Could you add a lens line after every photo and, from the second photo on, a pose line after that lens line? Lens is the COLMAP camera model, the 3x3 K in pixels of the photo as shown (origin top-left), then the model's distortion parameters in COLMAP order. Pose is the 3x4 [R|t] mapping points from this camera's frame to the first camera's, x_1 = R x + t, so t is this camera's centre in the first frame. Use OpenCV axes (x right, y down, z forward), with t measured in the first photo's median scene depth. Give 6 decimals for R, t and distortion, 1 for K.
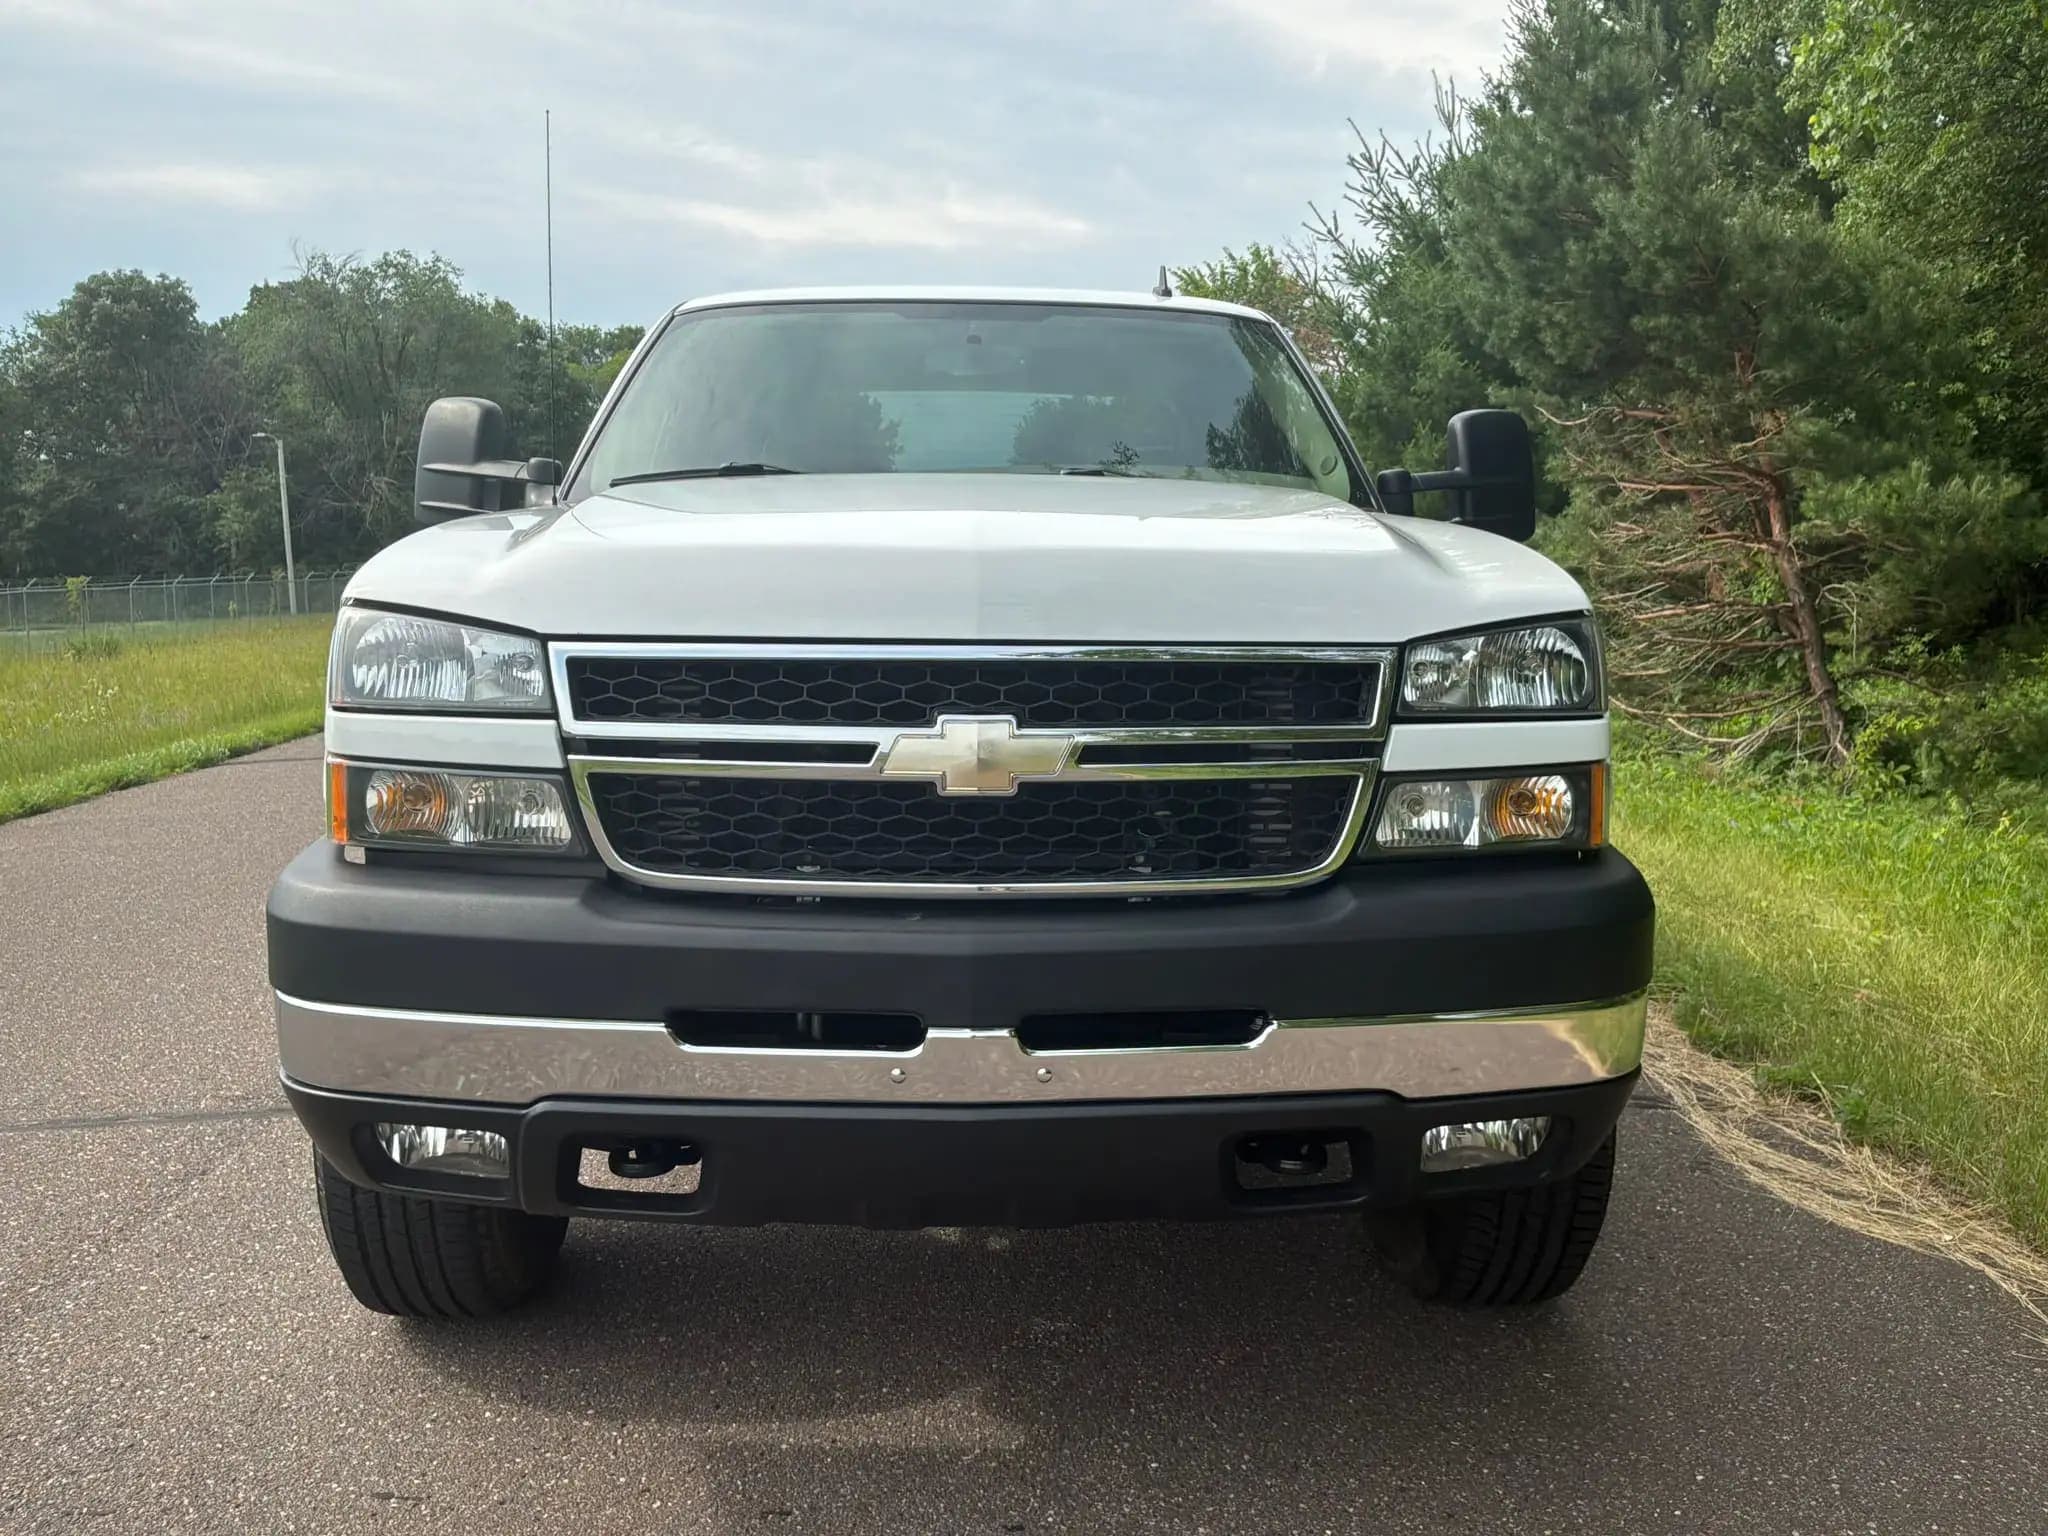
lens RADIAL K [[1702.3, 0, 1020.3], [0, 1702.3, 740.2], [0, 0, 1]] dist [0.116321, -0.230769]
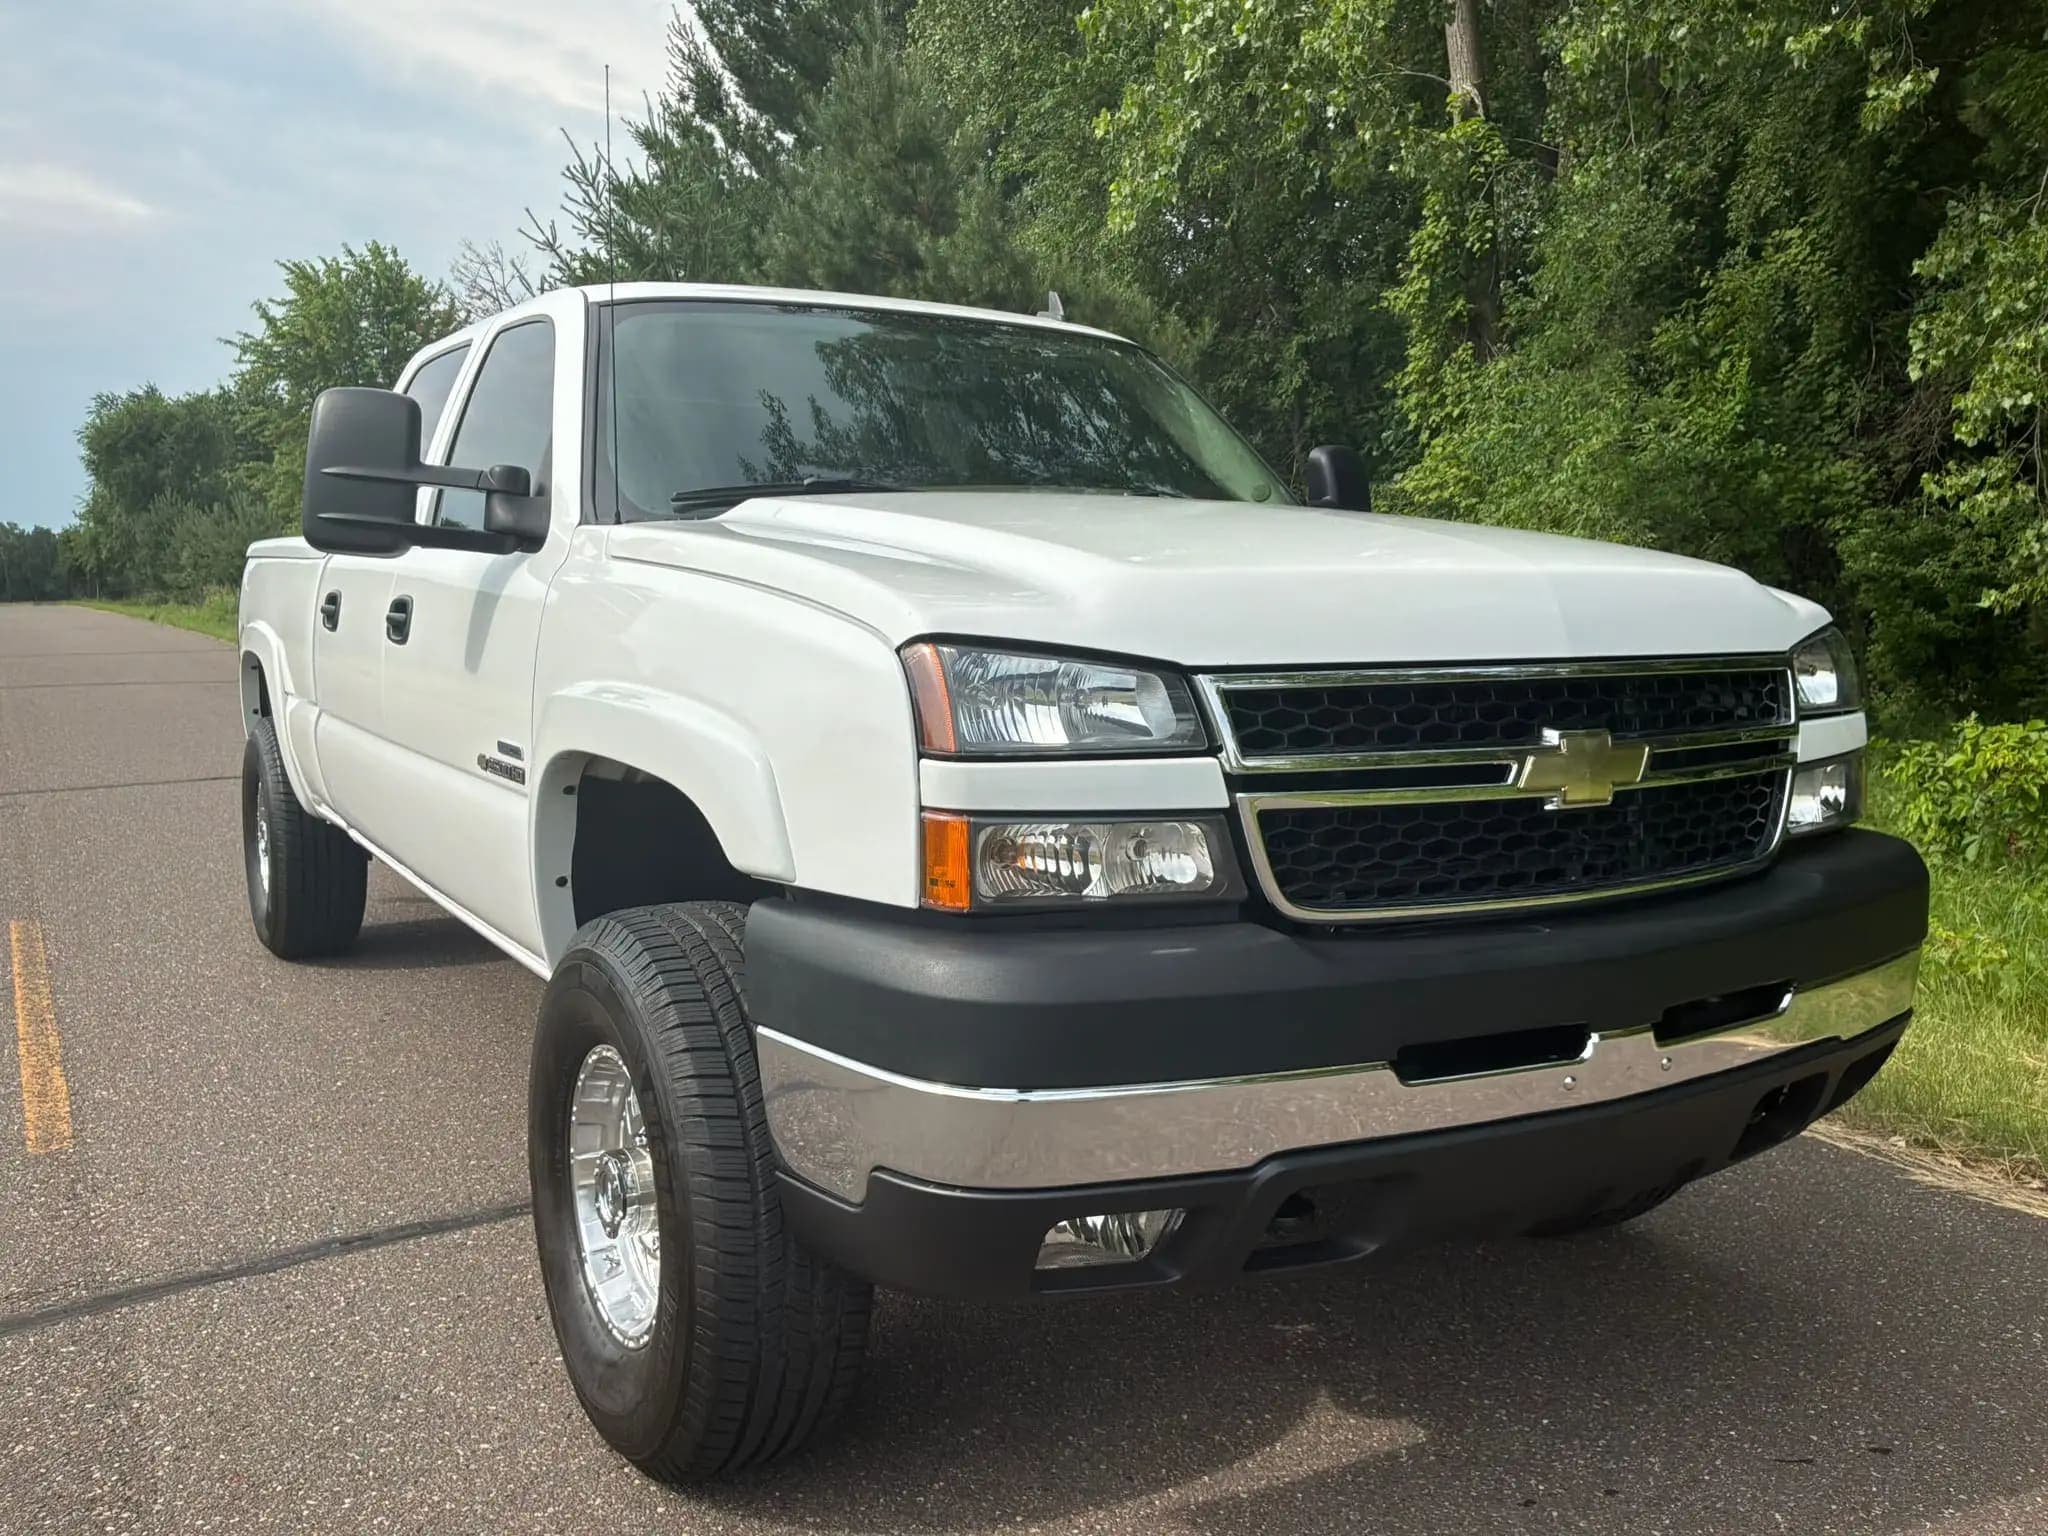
lens RADIAL K [[1702.3, 0, 1020.3], [0, 1702.3, 740.2], [0, 0, 1]] dist [0.116321, -0.230769]
pose [[0.876928, -0.051089, 0.477899, -0.260285], [0.055727, 0.998436, 0.004480, -0.009988], [-0.477381, 0.022703, 0.878403, 0.075024]]
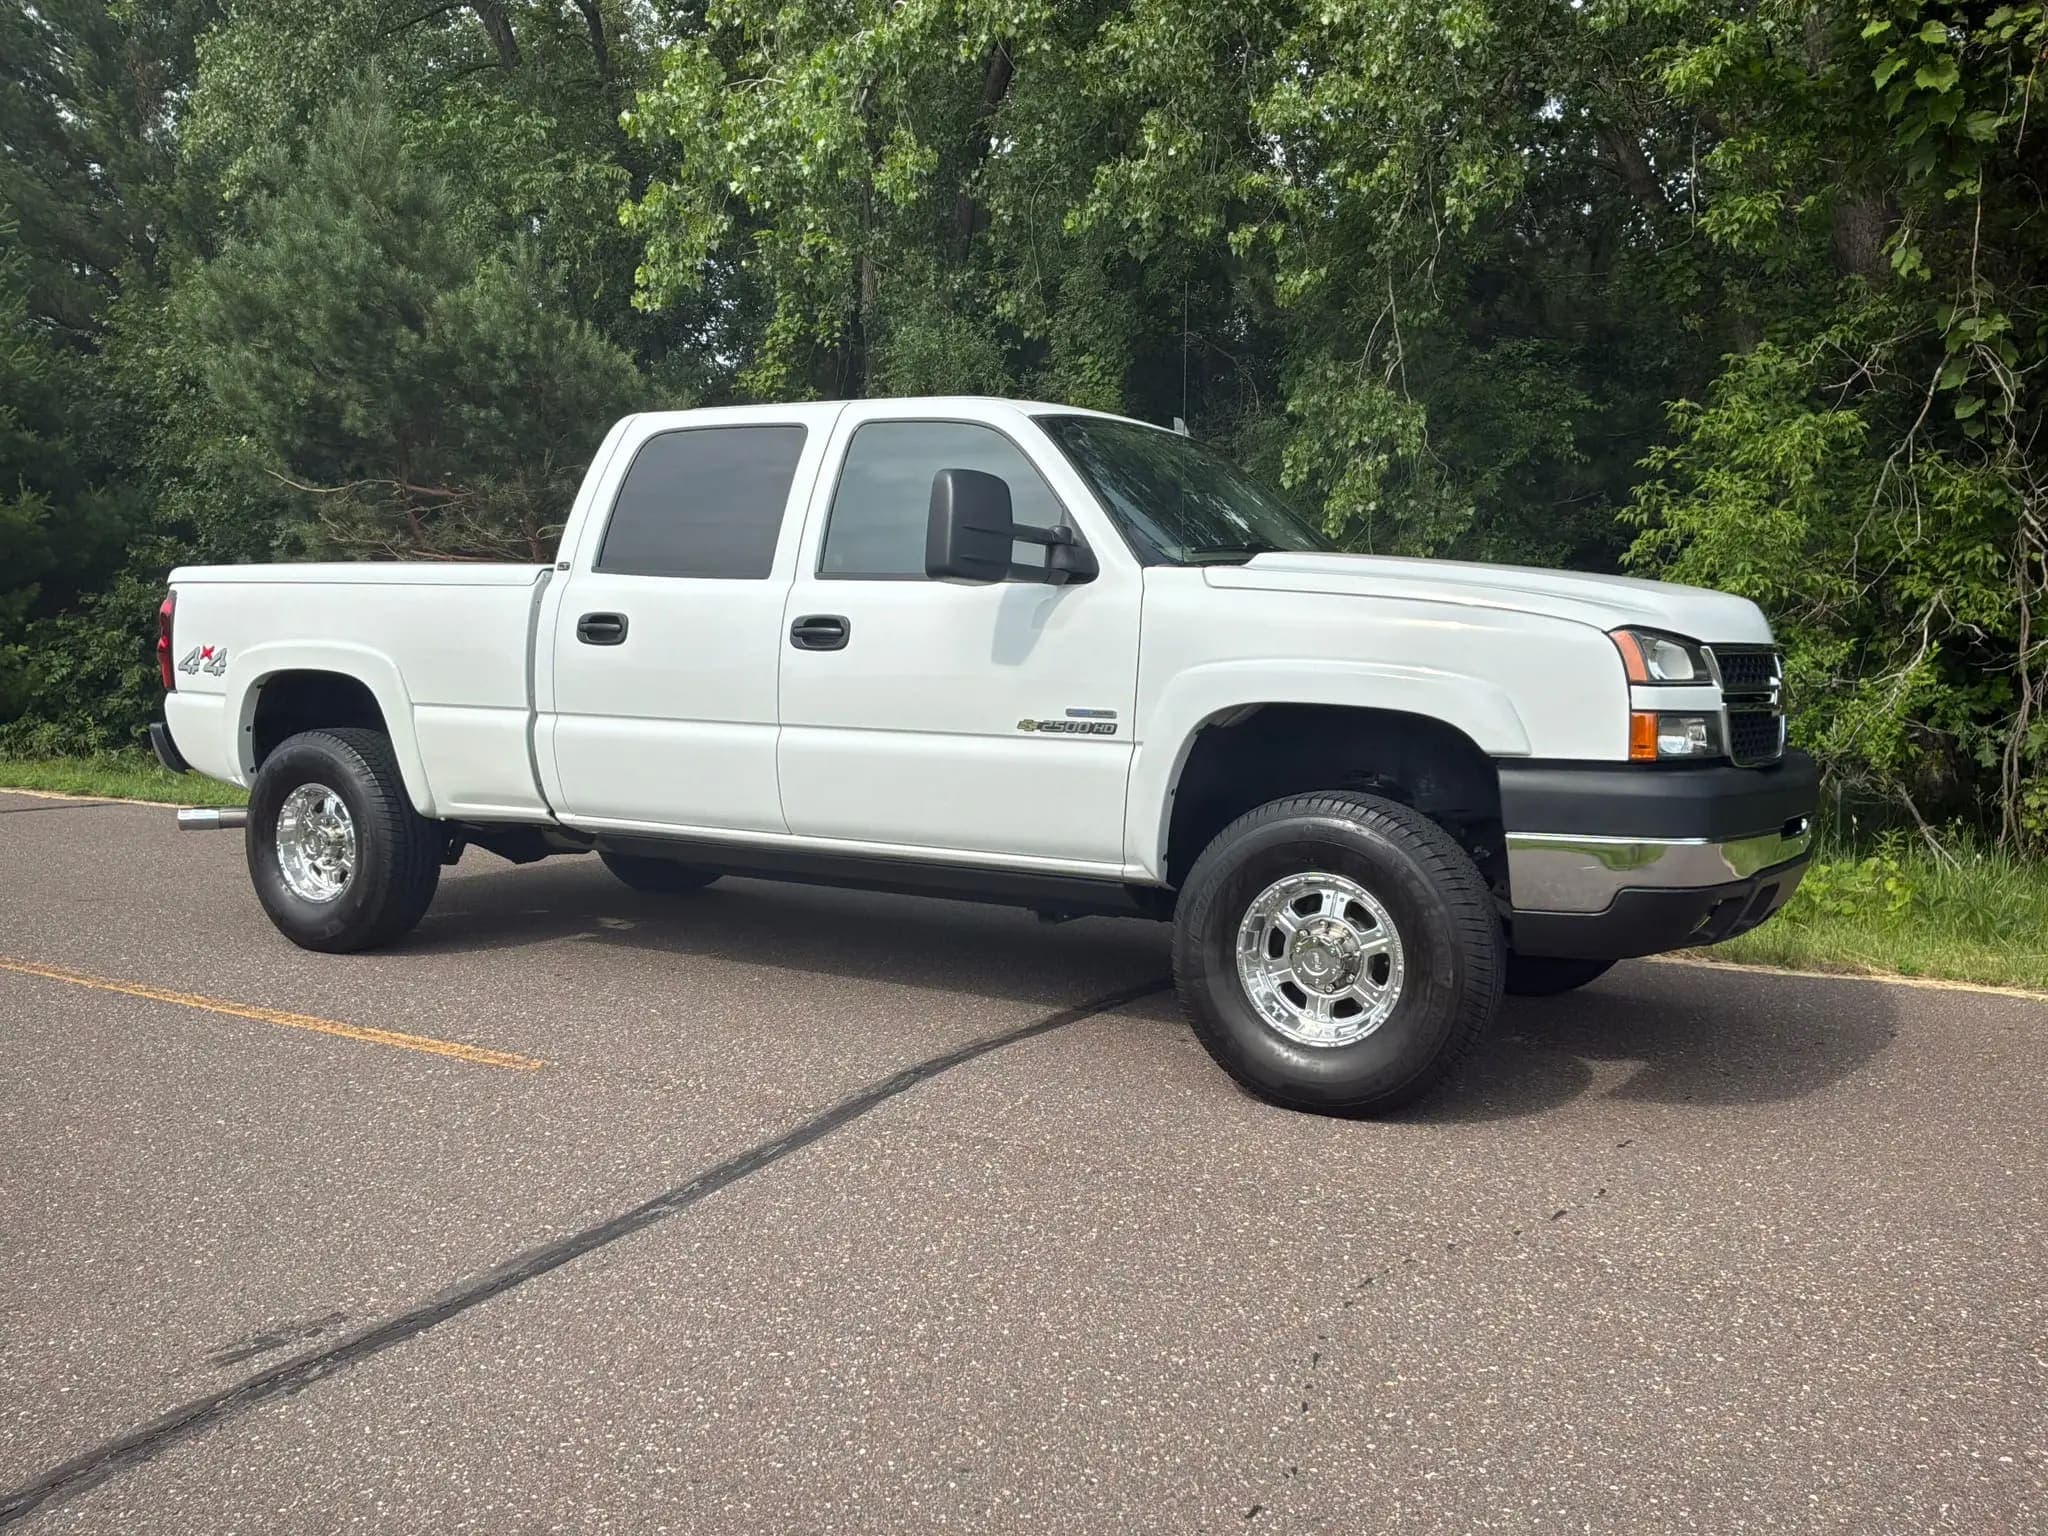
lens RADIAL K [[1702.3, 0, 1020.3], [0, 1702.3, 740.2], [0, 0, 1]] dist [0.116321, -0.230769]
pose [[0.539045, -0.048869, 0.840858, -0.749464], [0.083032, 0.996536, 0.004688, -0.008168], [-0.838174, 0.067291, 0.541235, 0.192775]]
